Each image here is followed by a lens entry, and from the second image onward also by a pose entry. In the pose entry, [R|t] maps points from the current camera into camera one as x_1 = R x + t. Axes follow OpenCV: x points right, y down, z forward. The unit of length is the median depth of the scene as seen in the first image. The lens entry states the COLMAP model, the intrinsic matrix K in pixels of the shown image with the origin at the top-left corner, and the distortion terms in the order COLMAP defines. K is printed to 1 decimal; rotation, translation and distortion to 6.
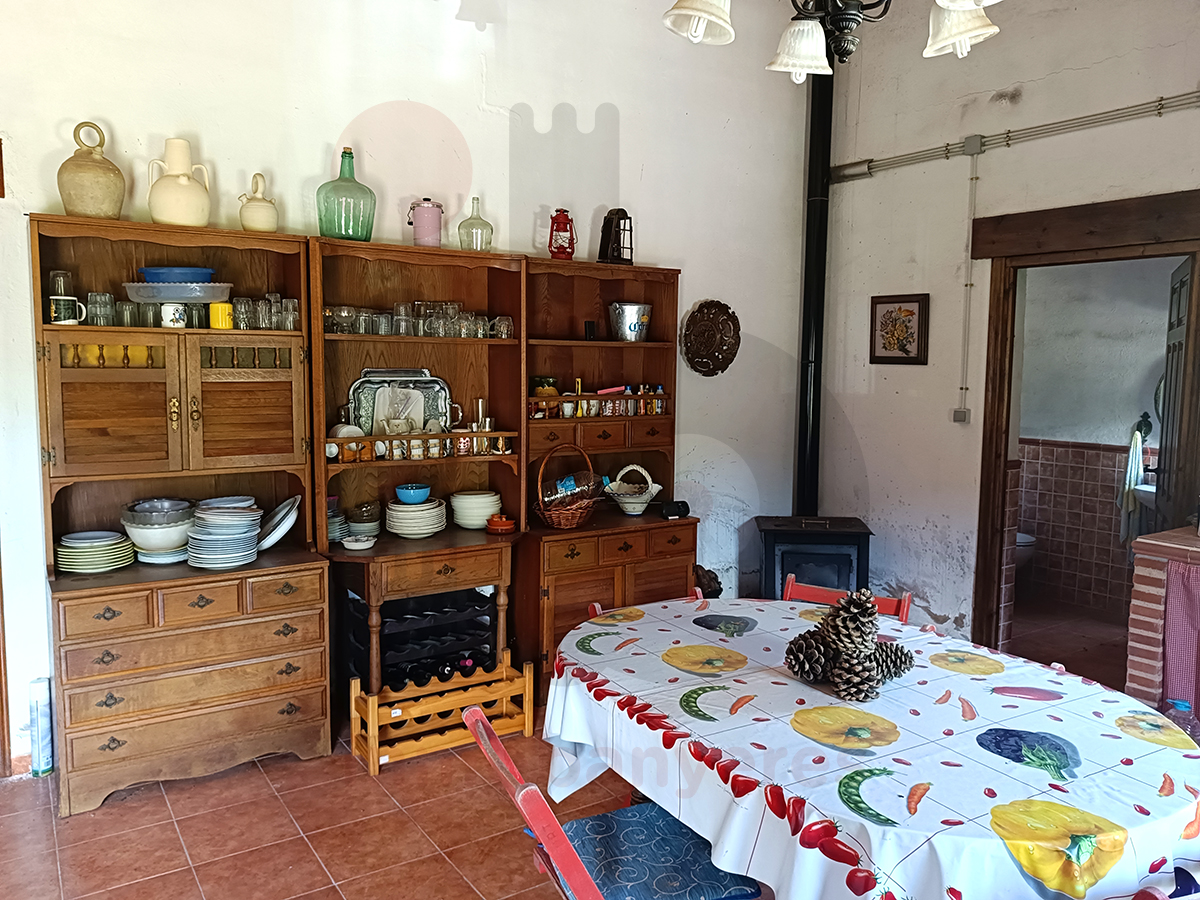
lens RADIAL K [[903.8, 0, 602.9], [0, 903.8, 463.2], [0, 0, 1]] dist [0.003871, -0.000529]
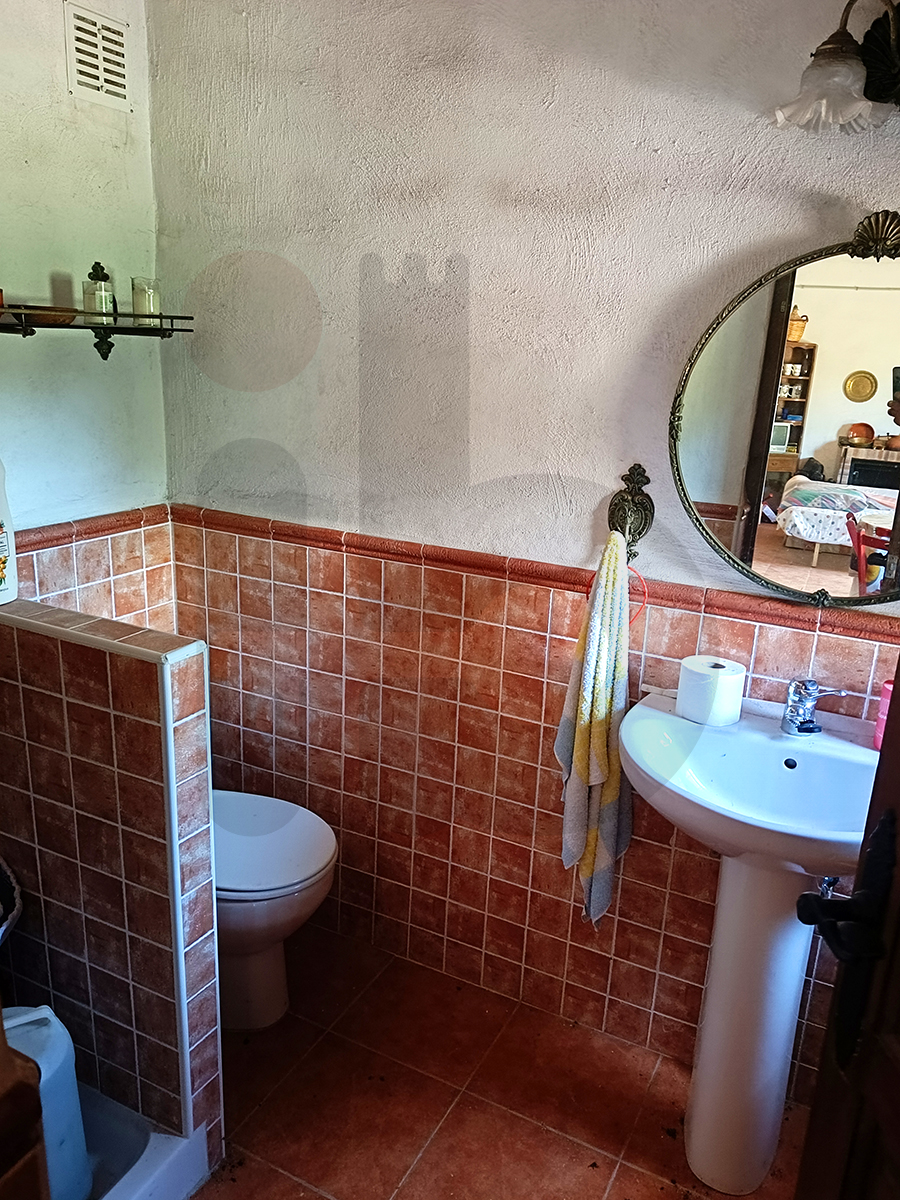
lens RADIAL K [[903.8, 0, 450.0], [0, 903.8, 600.0], [0, 0, 1]] dist [0.003871, -0.000529]
pose [[0.874744, -0.105853, 0.472883, 0.373142], [0.014015, 0.980968, 0.193661, -0.068254], [-0.484383, -0.162776, 0.859580, 0.719600]]
